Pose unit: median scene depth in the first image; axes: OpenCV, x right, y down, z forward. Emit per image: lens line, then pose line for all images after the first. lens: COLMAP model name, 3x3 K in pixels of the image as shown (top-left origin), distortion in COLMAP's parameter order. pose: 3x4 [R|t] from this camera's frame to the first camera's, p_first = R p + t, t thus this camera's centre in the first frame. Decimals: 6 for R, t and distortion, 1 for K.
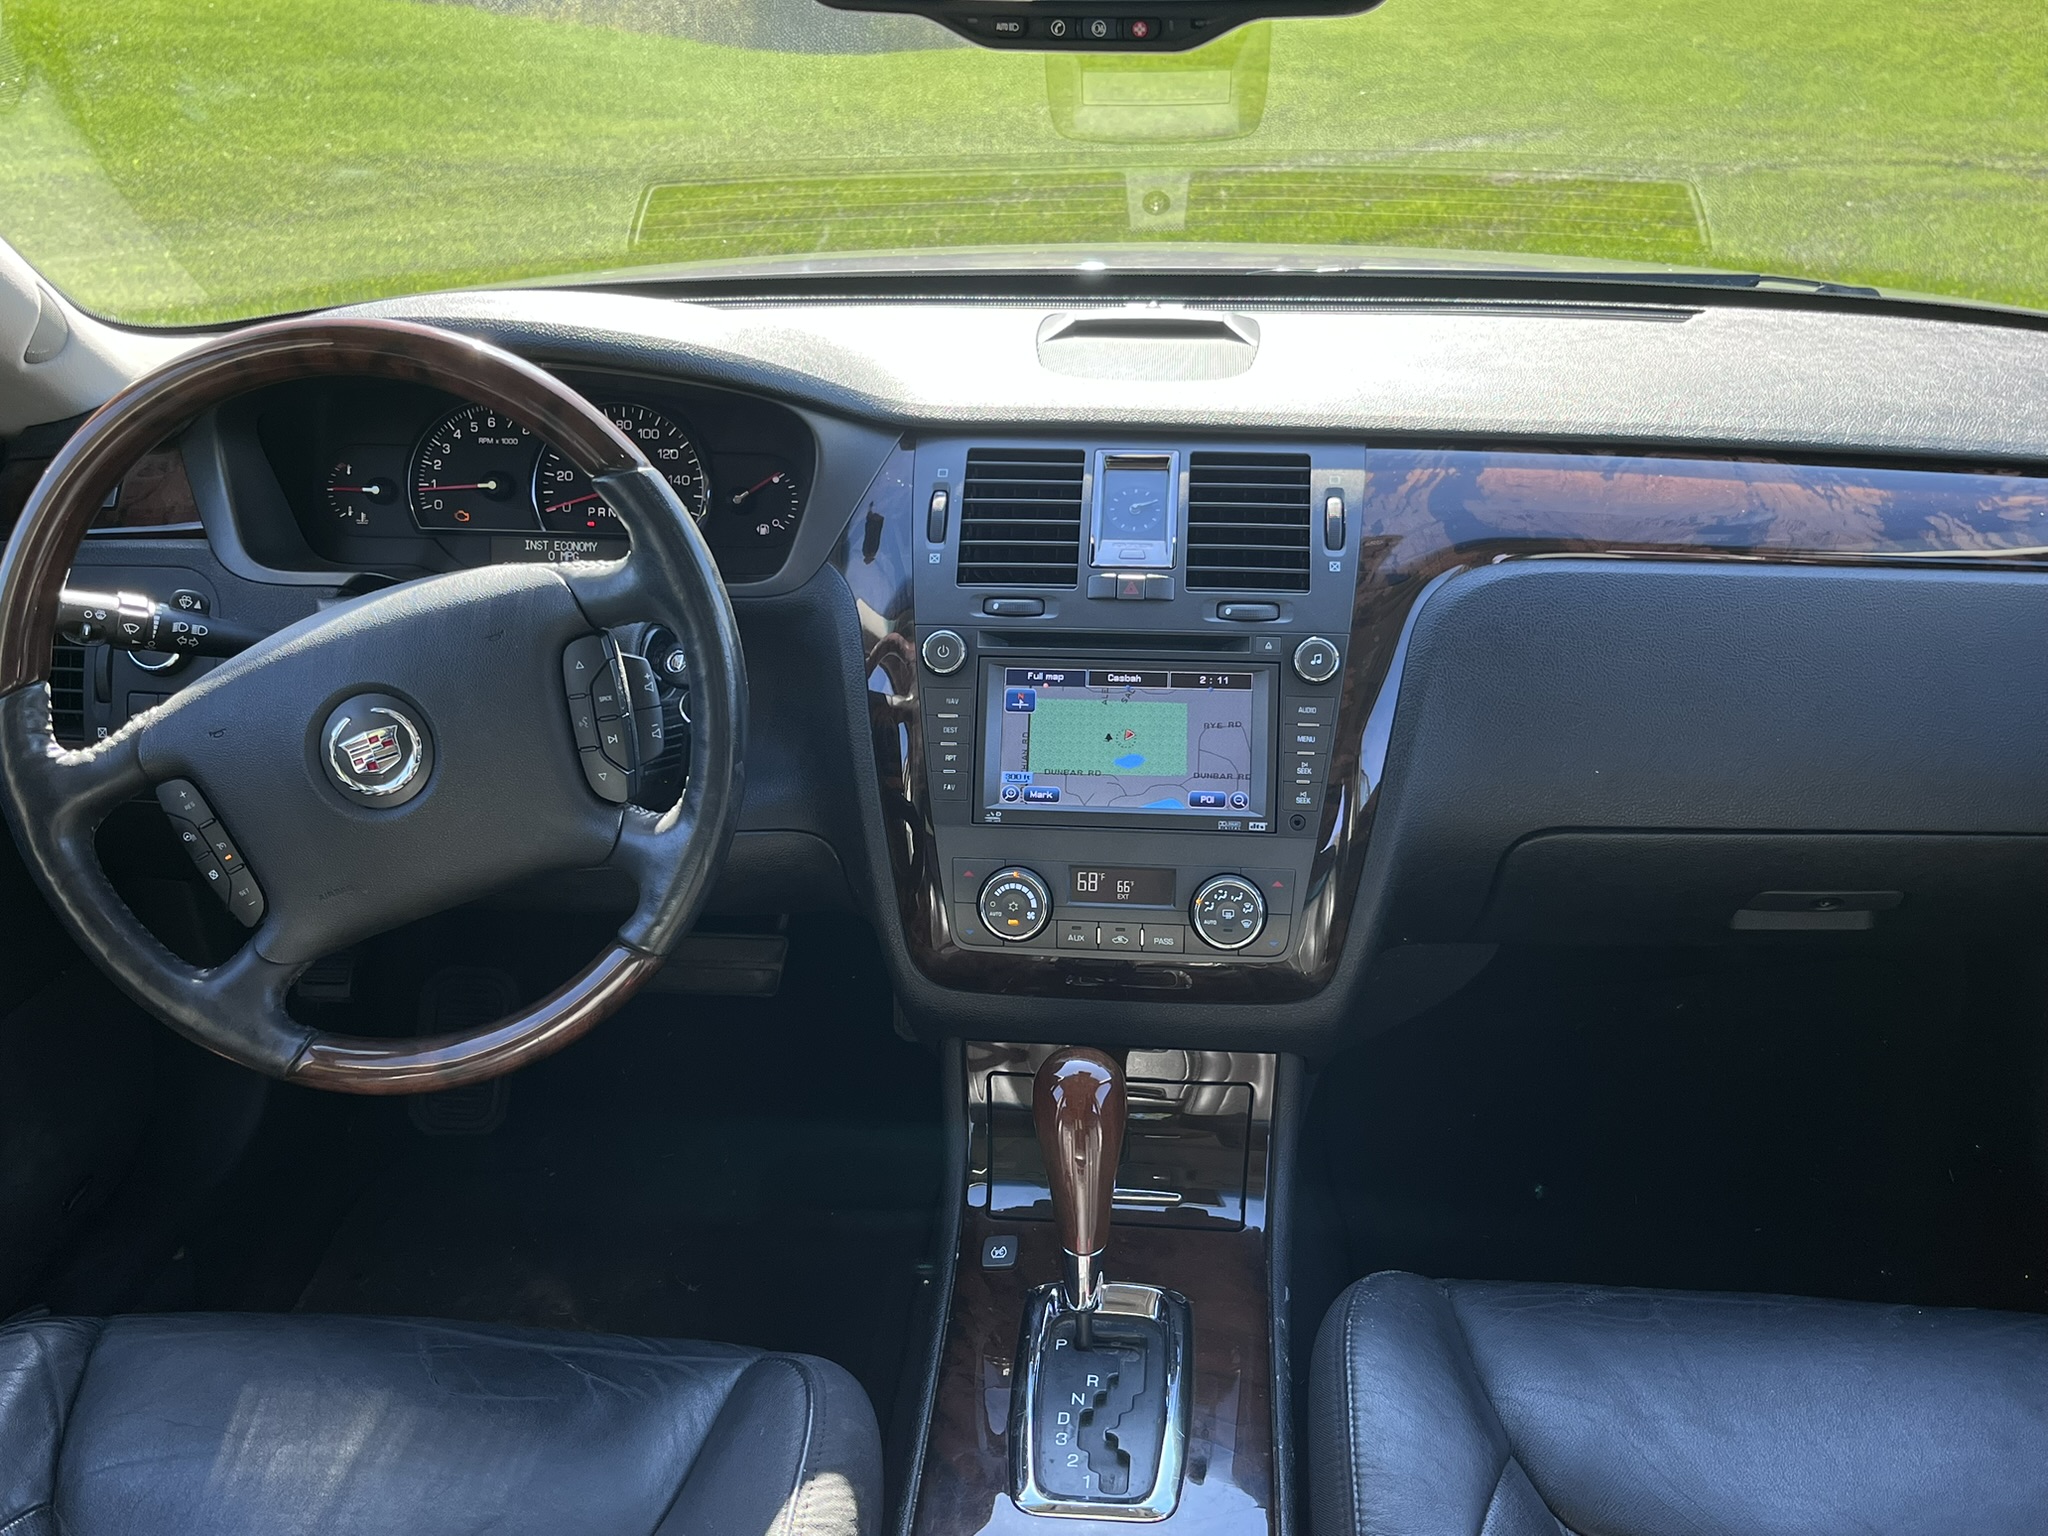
lens RADIAL K [[2045.3, 0, 1024.0], [0, 2045.3, 768.0], [0, 0, 1]] dist [0.037649, -0.003496]
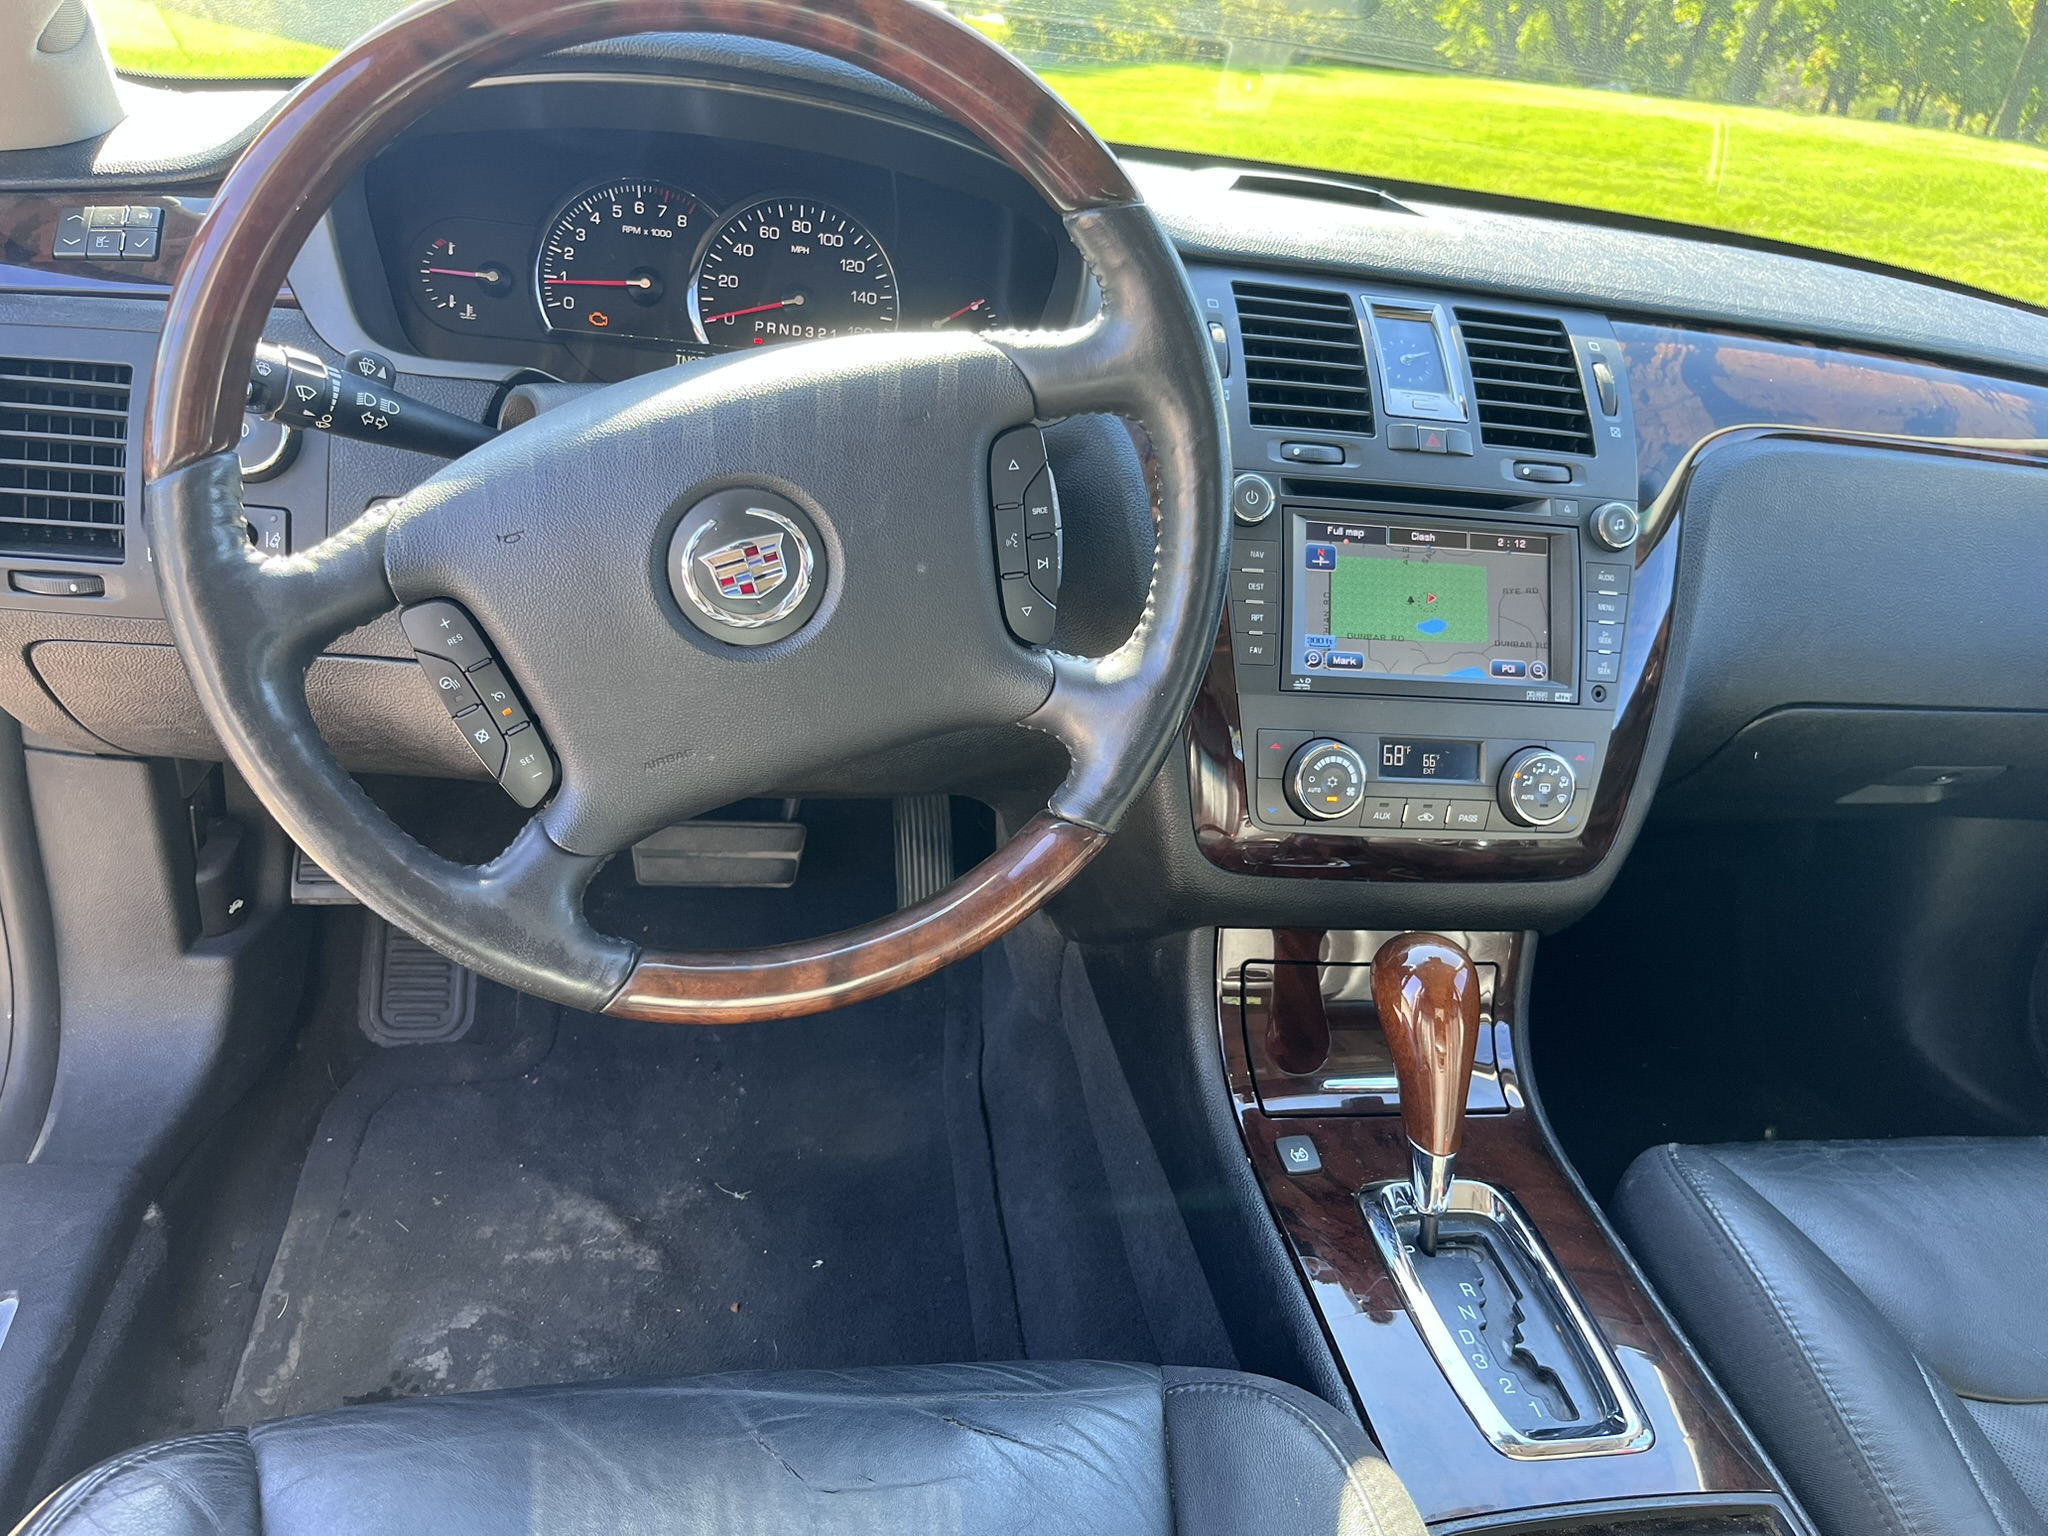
lens RADIAL K [[1569.6, 0, 1024.0], [0, 1569.6, 768.0], [0, 0, 1]] dist [-0.003743, 0.005592]
pose [[0.946292, -0.000276, 0.323314, -0.354102], [-0.012355, 0.999238, 0.037014, 0.036813], [-0.323078, -0.039021, 0.945568, 0.378756]]
